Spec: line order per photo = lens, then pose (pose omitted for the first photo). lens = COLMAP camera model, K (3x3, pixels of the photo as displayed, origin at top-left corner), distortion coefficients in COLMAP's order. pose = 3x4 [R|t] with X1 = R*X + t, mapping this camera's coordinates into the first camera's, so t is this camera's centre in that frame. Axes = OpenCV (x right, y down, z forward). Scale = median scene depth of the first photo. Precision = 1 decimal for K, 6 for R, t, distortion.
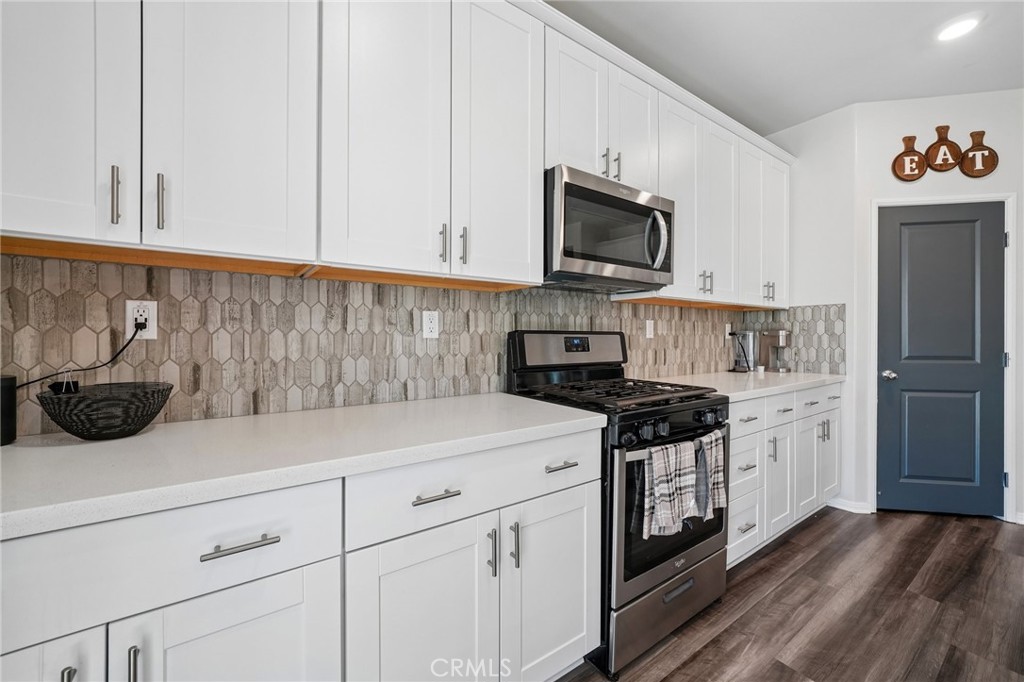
lens RADIAL K [[411.4, 0, 506.0], [0, 411.4, 338.4], [0, 0, 1]] dist [0.001416, 0.000372]
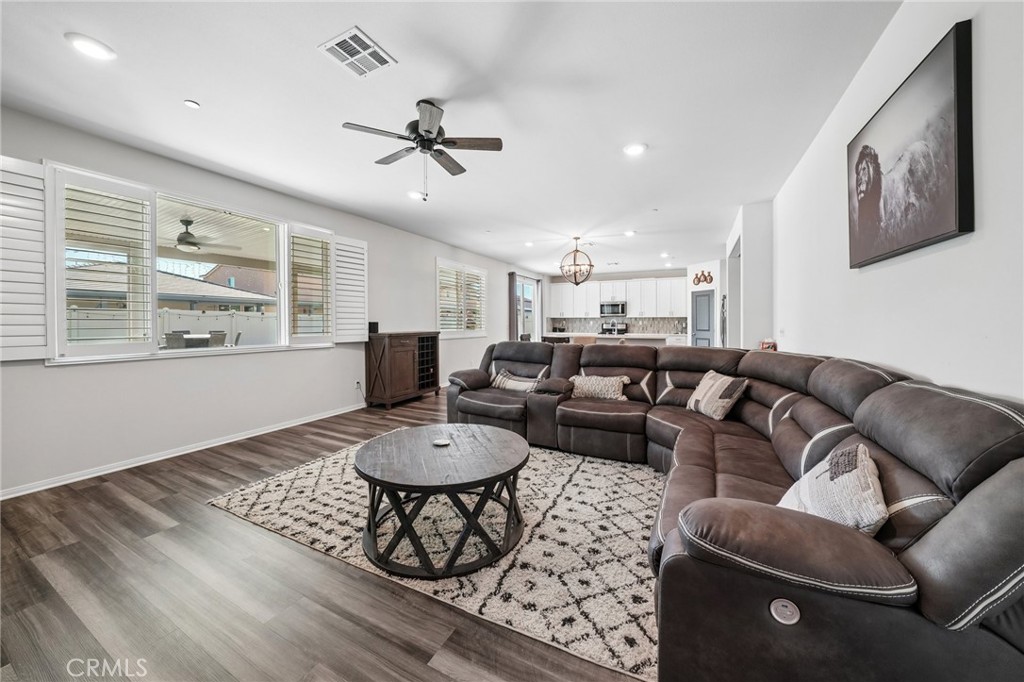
lens RADIAL K [[361.3, 0, 510.2], [0, 361.3, 325.9], [0, 0, 1]] dist [-0.018512, -0.000029]
pose [[0.467457, 0.004846, -0.884002, 3.853751], [-0.001120, 0.999987, 0.004889, -0.004000], [0.884015, -0.001295, 0.467457, -2.651786]]
